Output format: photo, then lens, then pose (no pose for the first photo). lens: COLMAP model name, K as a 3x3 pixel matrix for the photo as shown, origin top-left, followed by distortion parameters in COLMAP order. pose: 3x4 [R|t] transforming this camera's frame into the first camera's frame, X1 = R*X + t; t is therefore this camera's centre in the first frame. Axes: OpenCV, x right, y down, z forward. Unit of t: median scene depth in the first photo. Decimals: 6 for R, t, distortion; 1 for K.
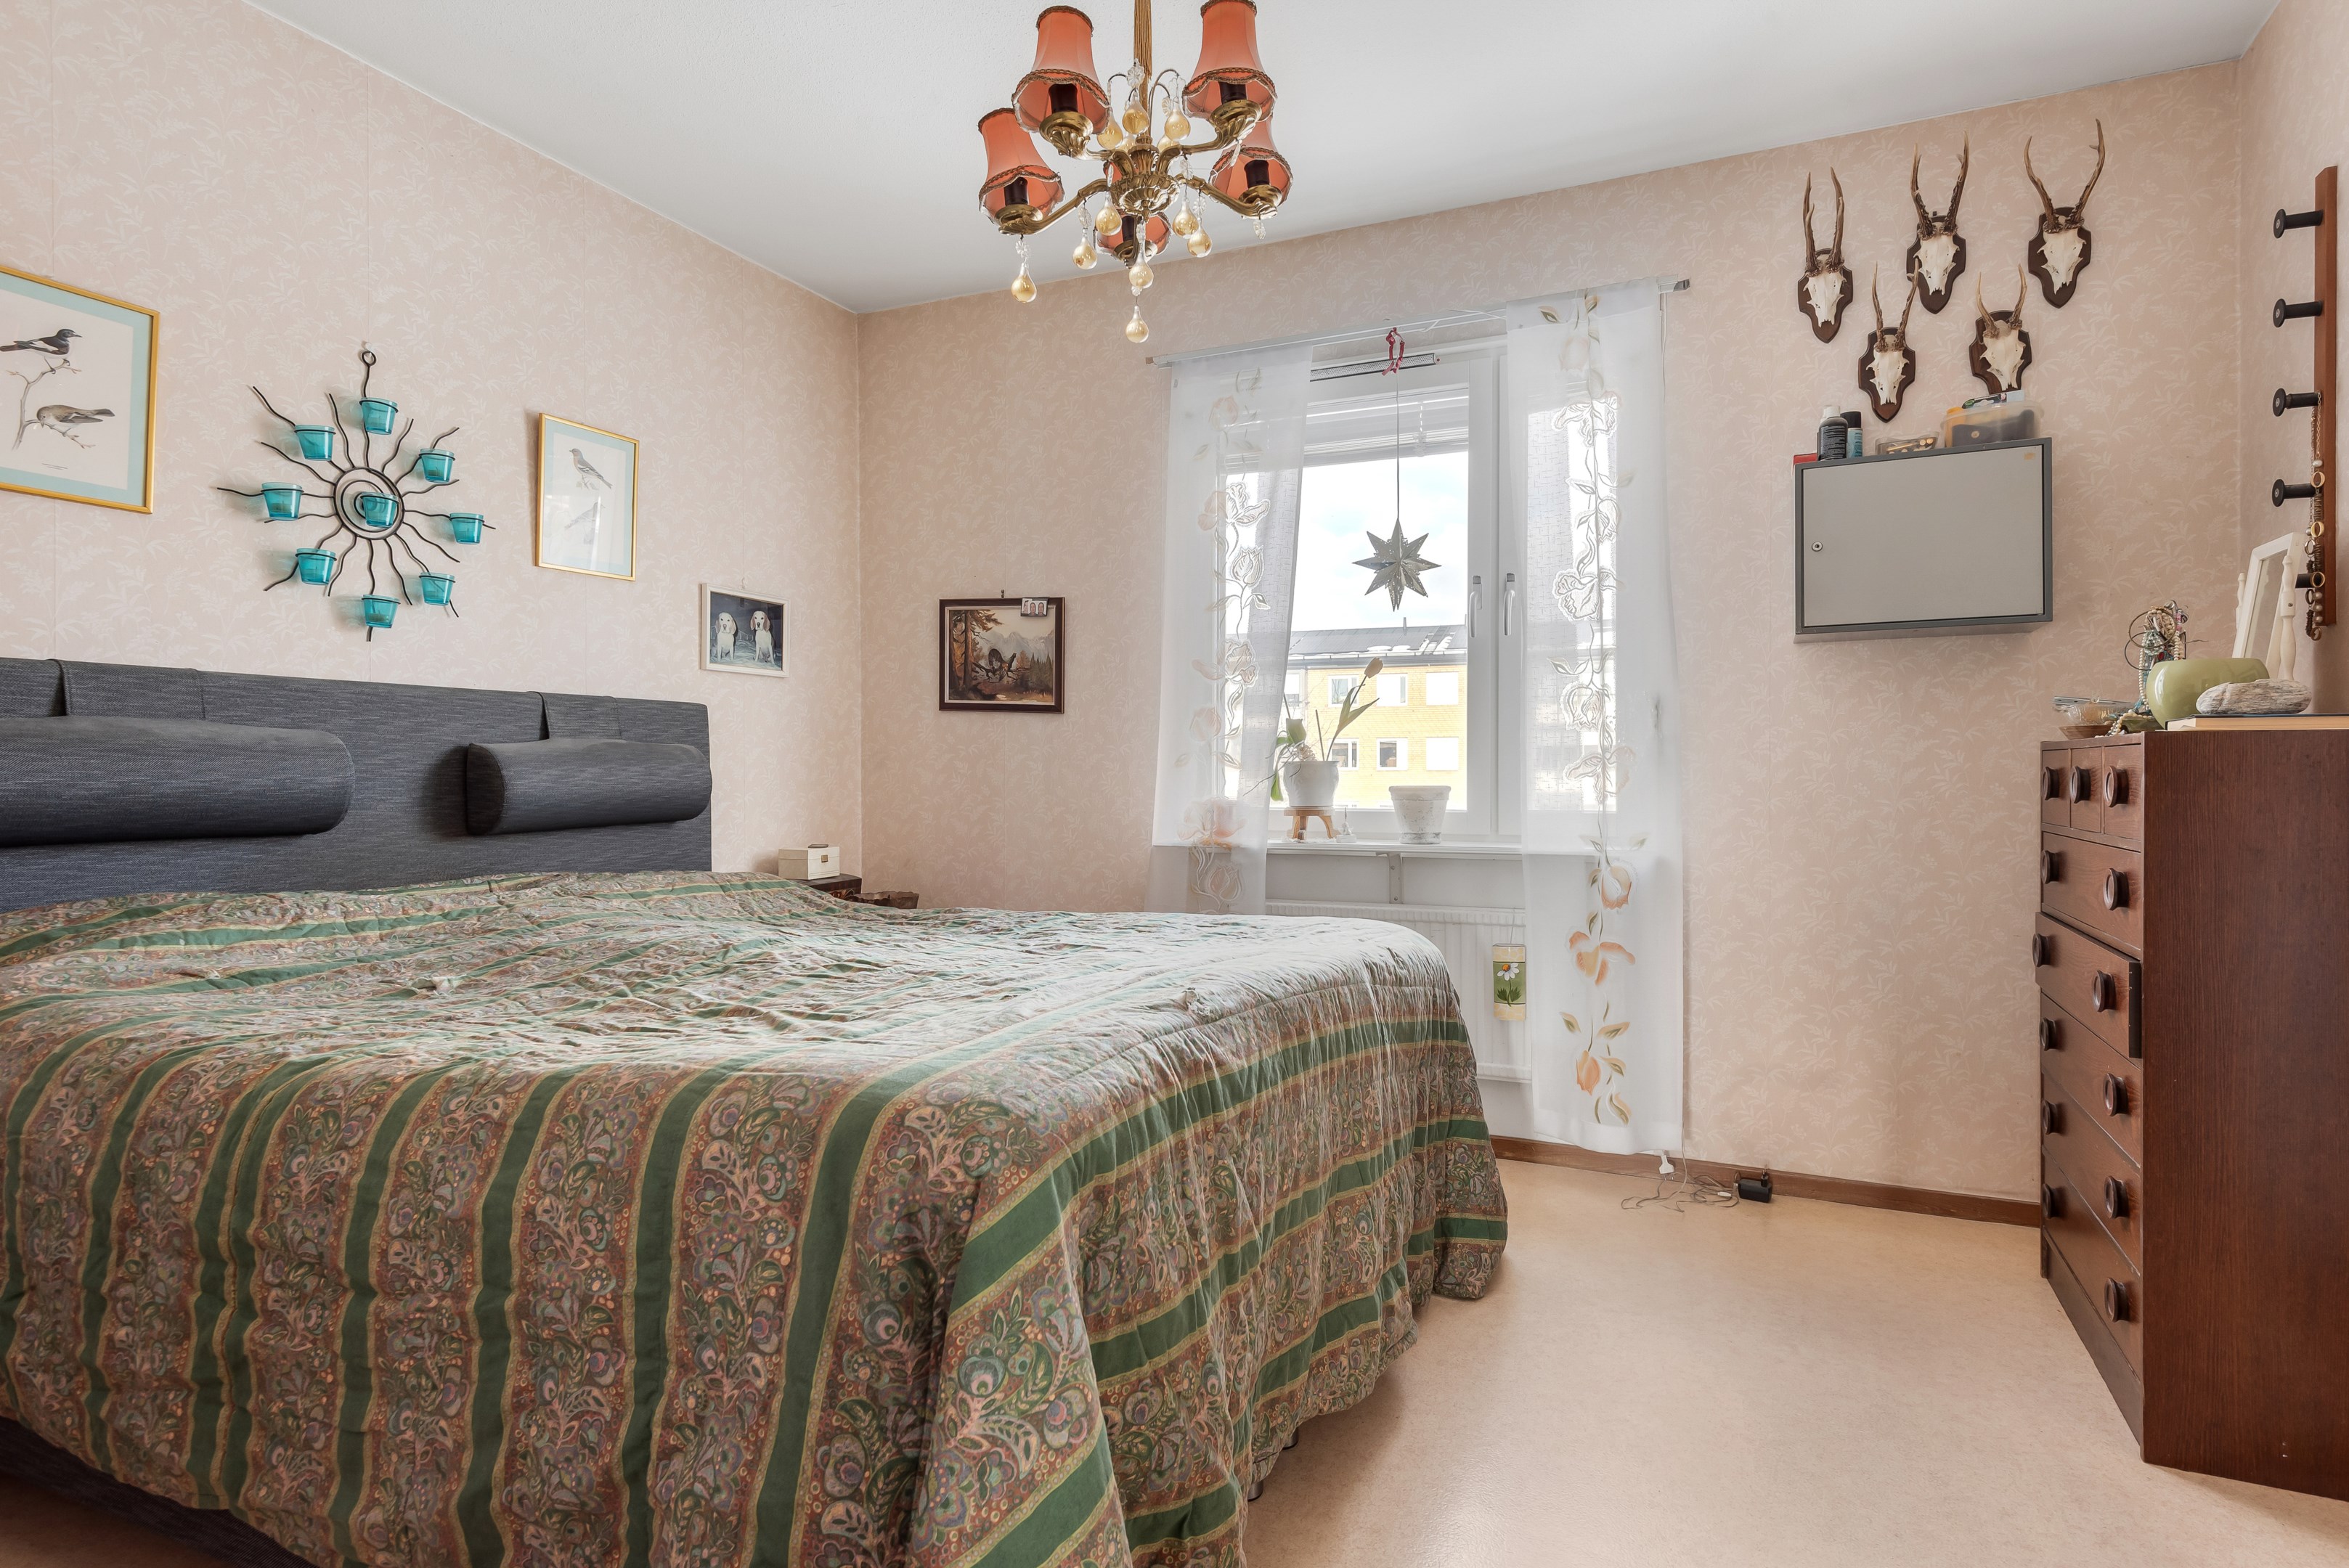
lens RADIAL K [[1237.1, 0, 1159.2], [0, 1237.1, 779.0], [0, 0, 1]] dist [0.000635, -0.008580]
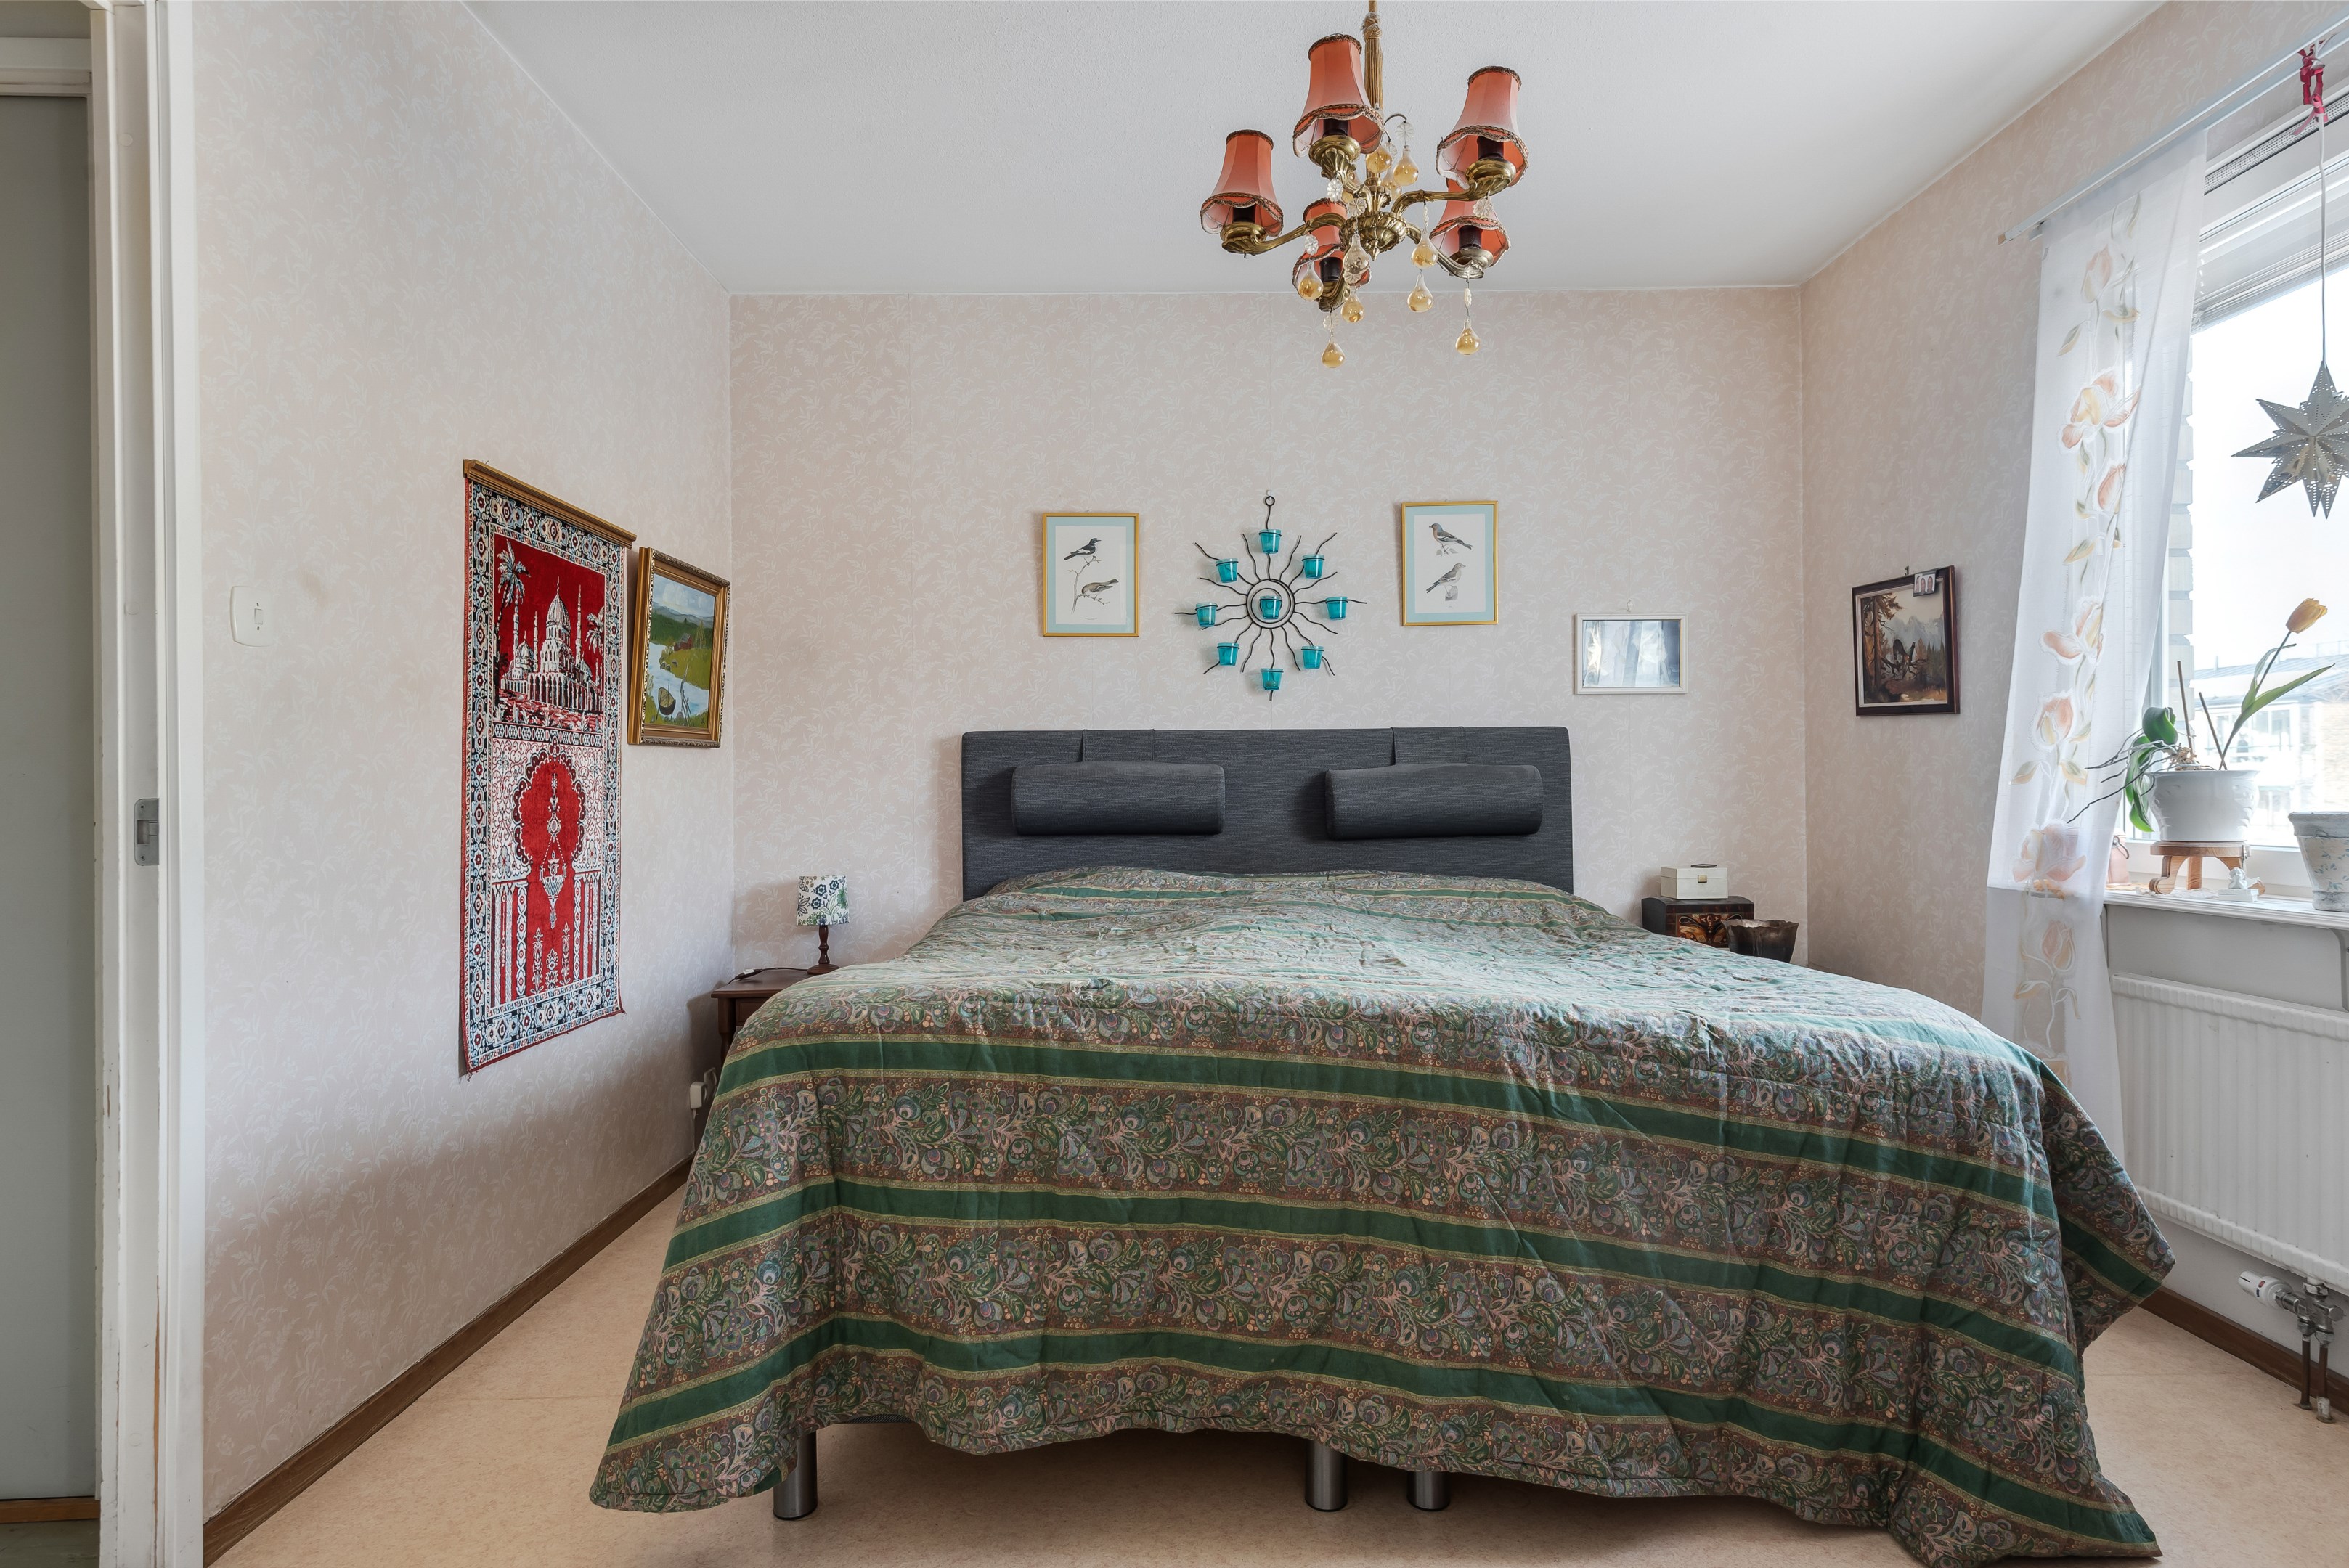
lens RADIAL K [[1237.1, 0, 1152.7], [0, 1237.1, 781.3], [0, 0, 1]] dist [0.000635, -0.008580]
pose [[0.406810, -0.008920, -0.913469, 0.568987], [0.003315, 0.999960, -0.008288, -0.006552], [0.913507, 0.000343, 0.406824, 0.280649]]
